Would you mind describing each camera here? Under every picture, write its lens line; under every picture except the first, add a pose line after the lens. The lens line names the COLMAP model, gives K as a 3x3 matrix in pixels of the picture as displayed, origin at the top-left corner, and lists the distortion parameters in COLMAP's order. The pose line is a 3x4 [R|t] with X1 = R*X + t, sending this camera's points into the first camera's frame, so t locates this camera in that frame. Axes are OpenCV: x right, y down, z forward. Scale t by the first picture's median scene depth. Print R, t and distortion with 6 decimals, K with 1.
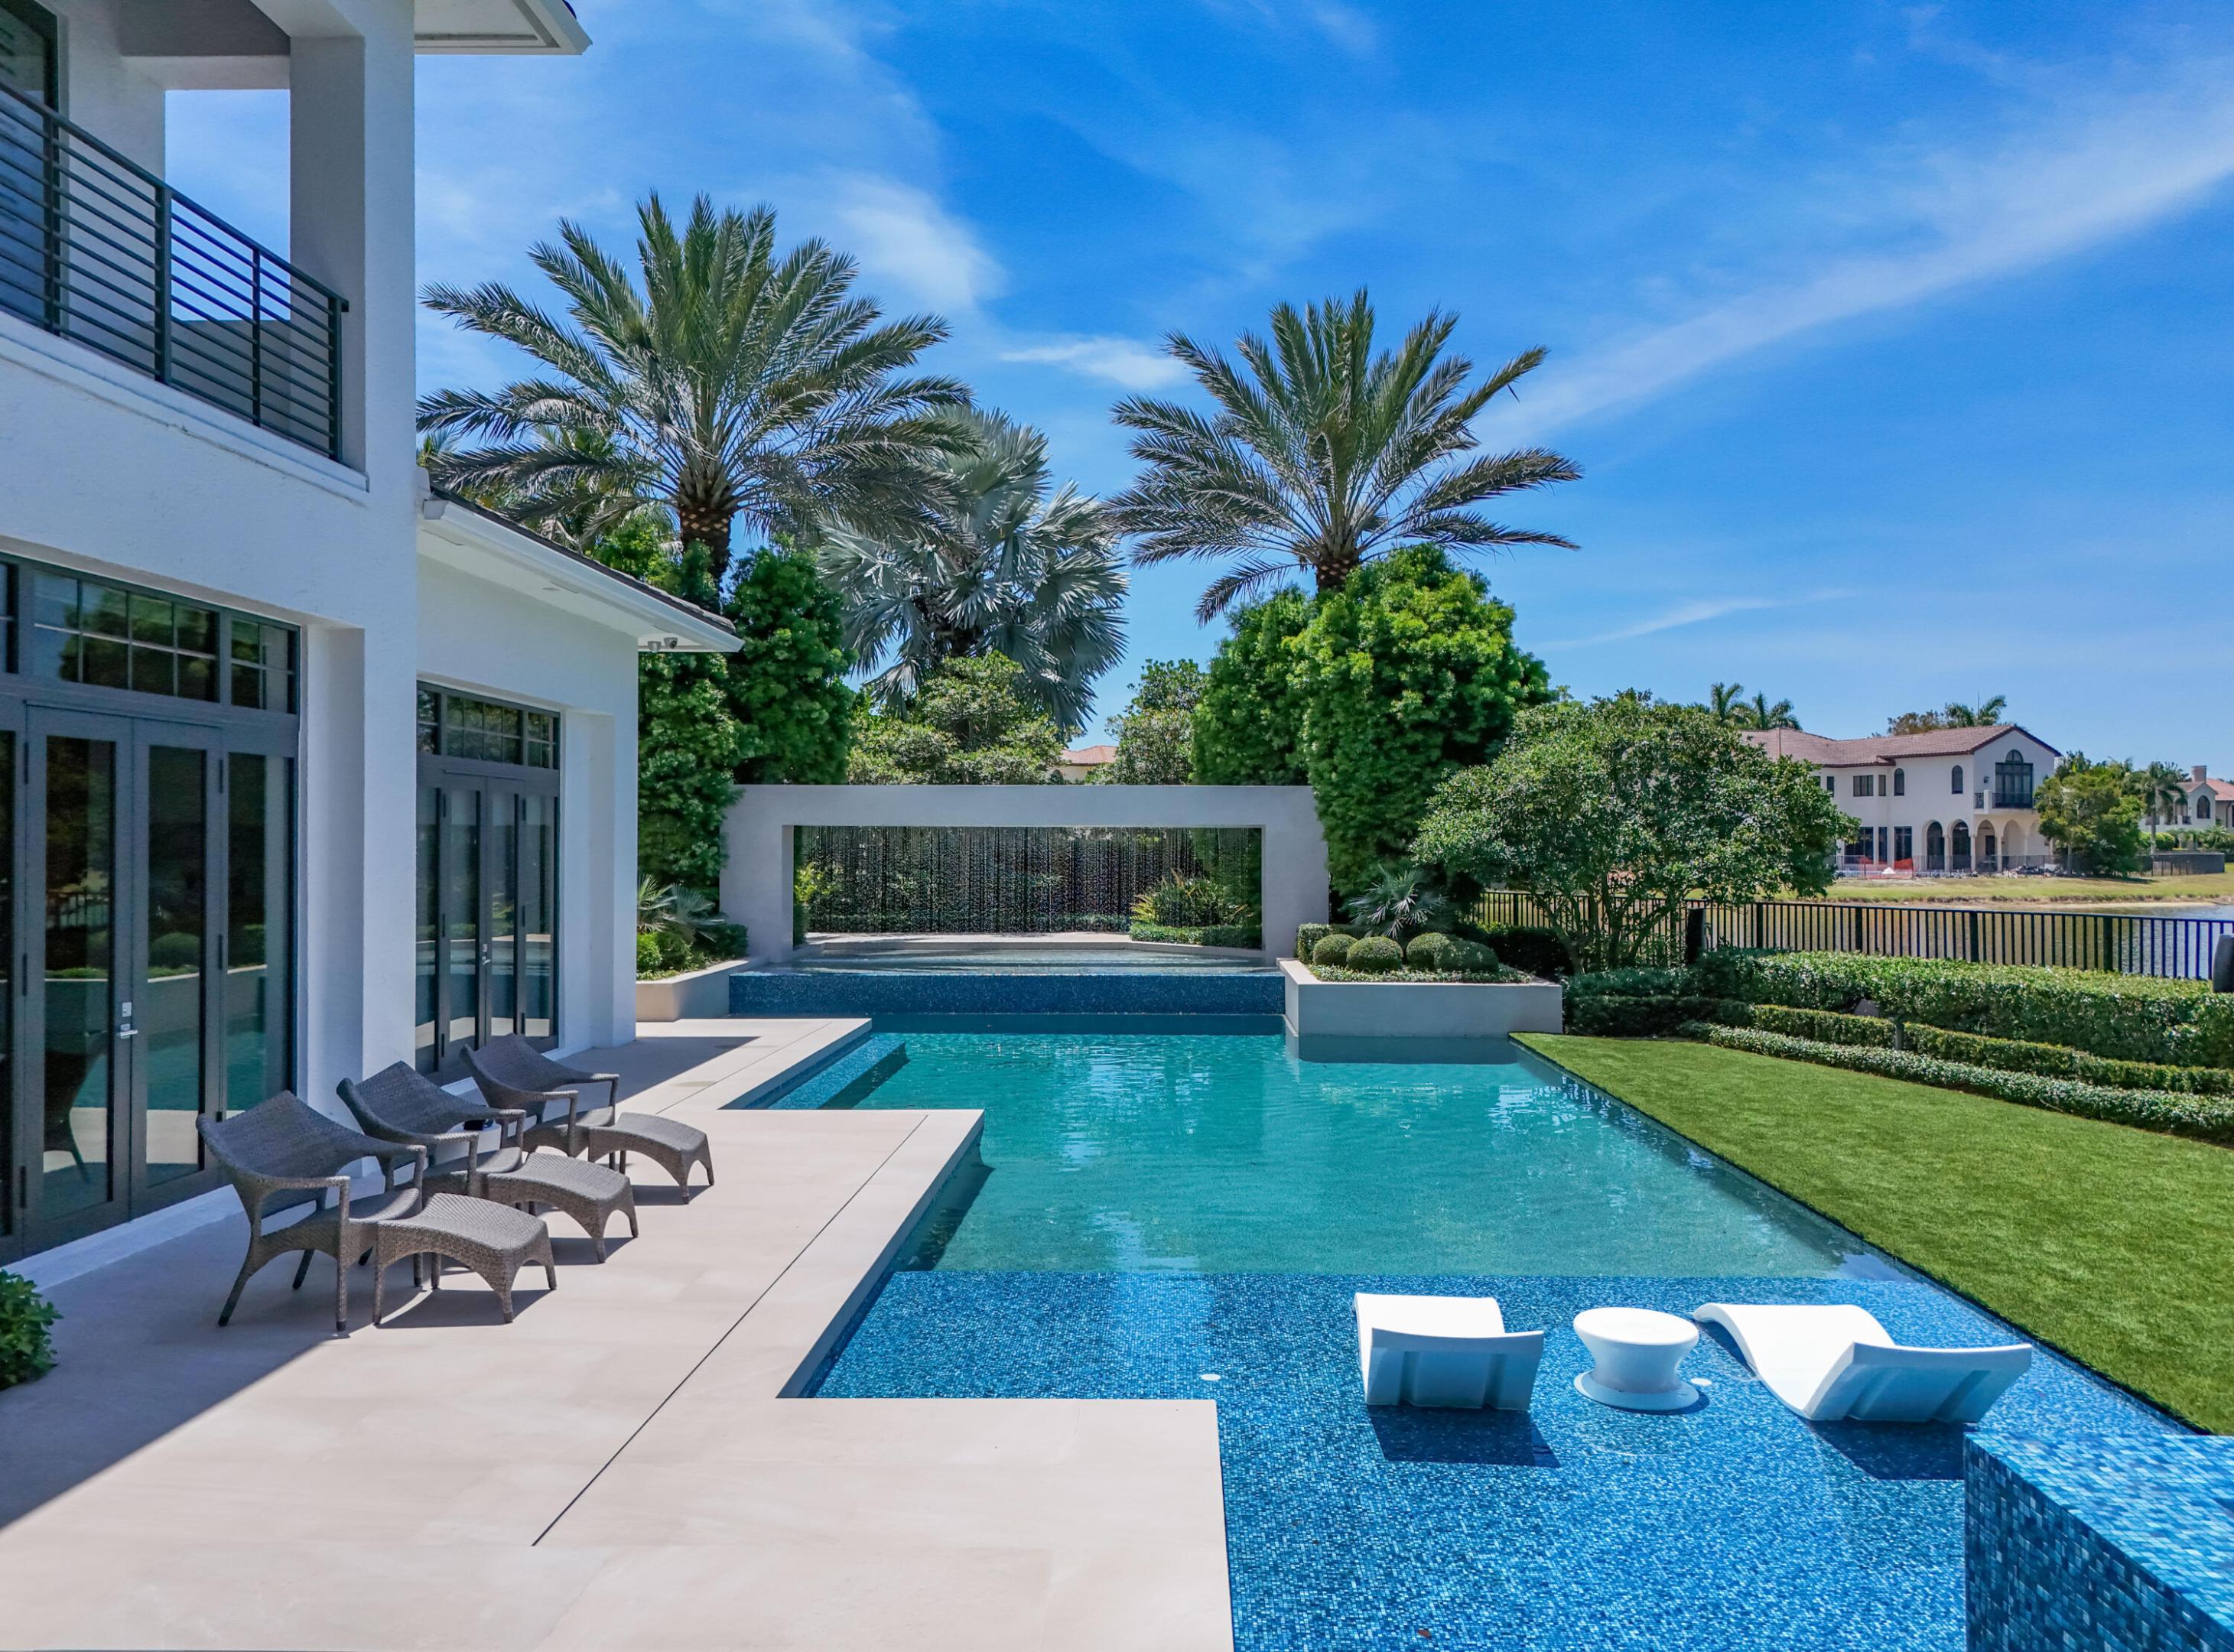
lens RADIAL K [[1641.3, 0, 1117.0], [0, 1641.3, 826.0], [0, 0, 1]] dist [0.132063, -0.202660]
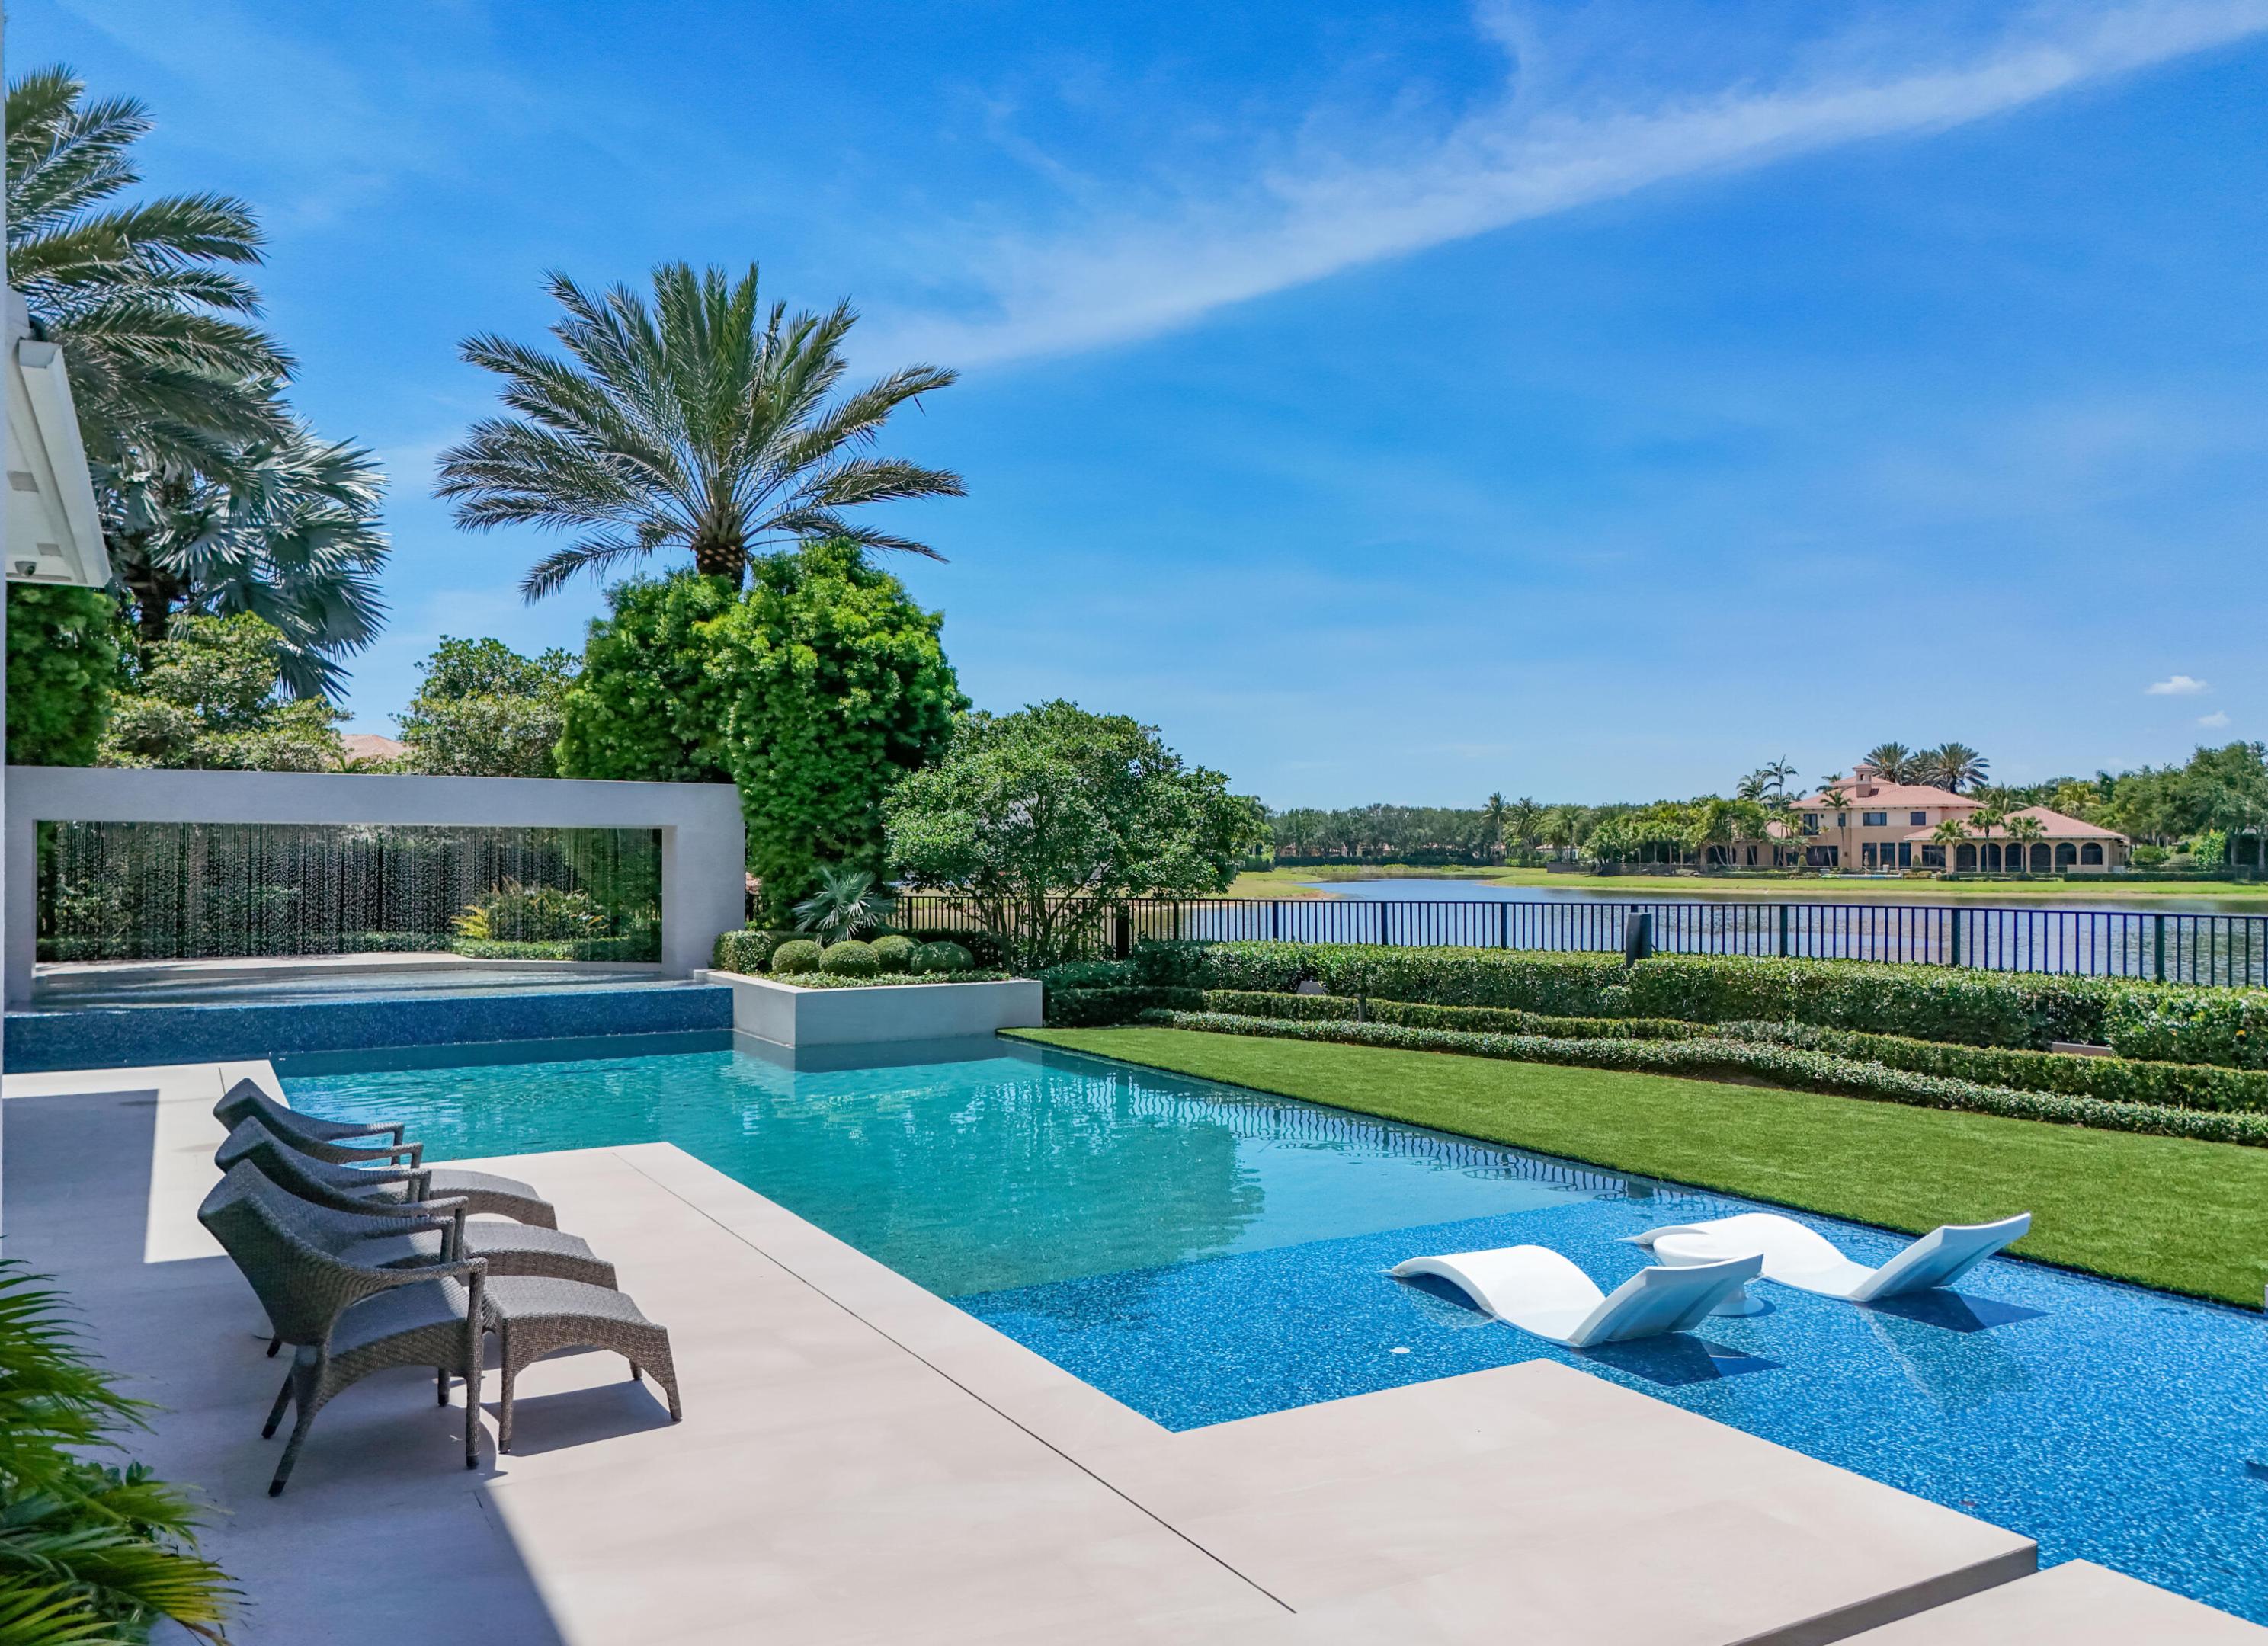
lens RADIAL K [[1665.8, 0, 1142.5], [0, 1665.8, 836.4], [0, 0, 1]] dist [0.113047, -0.187586]
pose [[0.847820, 0.007965, 0.530224, -0.199291], [-0.006273, 0.999968, -0.004990, 0.009185], [-0.530247, 0.000905, 0.847843, 0.072203]]
